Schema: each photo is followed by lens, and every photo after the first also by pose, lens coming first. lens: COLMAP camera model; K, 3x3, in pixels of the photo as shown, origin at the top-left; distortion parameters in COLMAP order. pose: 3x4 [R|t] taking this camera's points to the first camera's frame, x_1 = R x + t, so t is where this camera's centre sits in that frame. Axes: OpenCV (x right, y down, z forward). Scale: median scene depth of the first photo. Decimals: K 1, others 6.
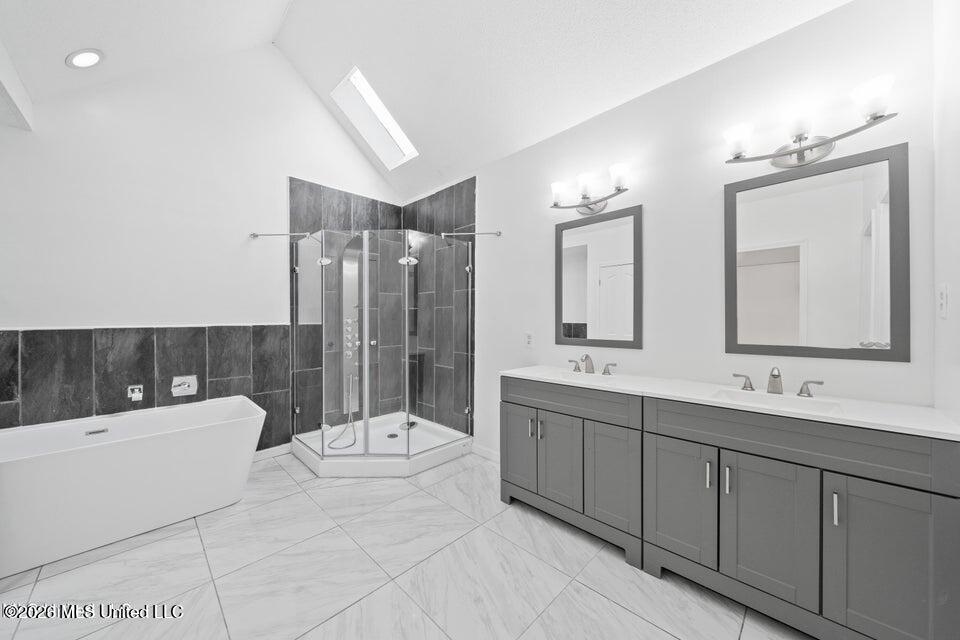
lens RADIAL K [[336.4, 0, 480.5], [0, 336.4, 320.5], [0, 0, 1]] dist [0.000412, 0.000052]
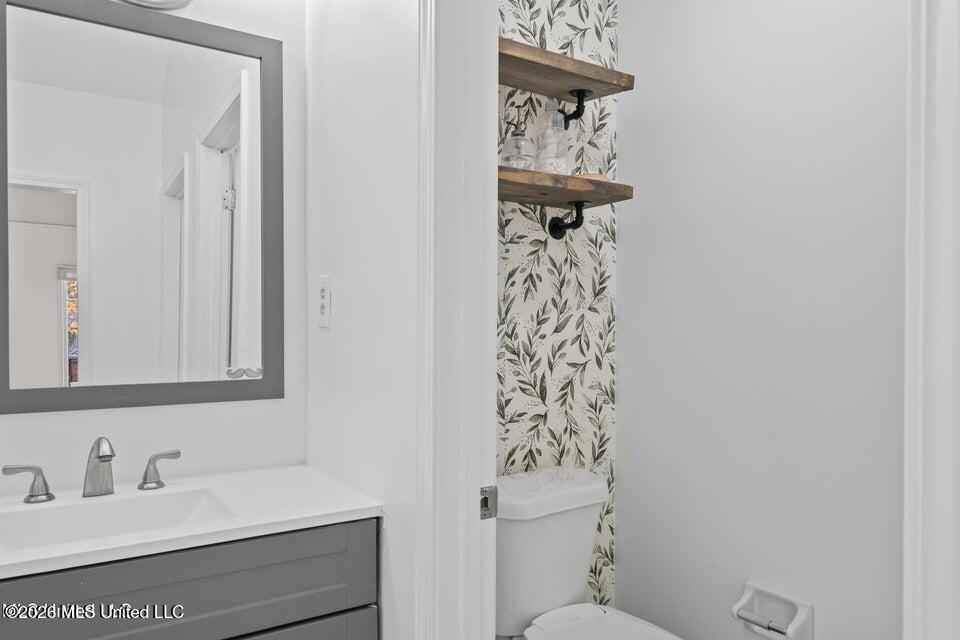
lens RADIAL K [[1016.1, 0, 480.2], [0, 1016.1, 322.9], [0, 0, 1]] dist [-0.002623, 0.000000]
pose [[-0.006888, 0.014939, 0.999865, -0.548361], [-0.000421, 0.999888, -0.014943, 0.012892], [-0.999976, -0.000523, -0.006881, 0.605541]]
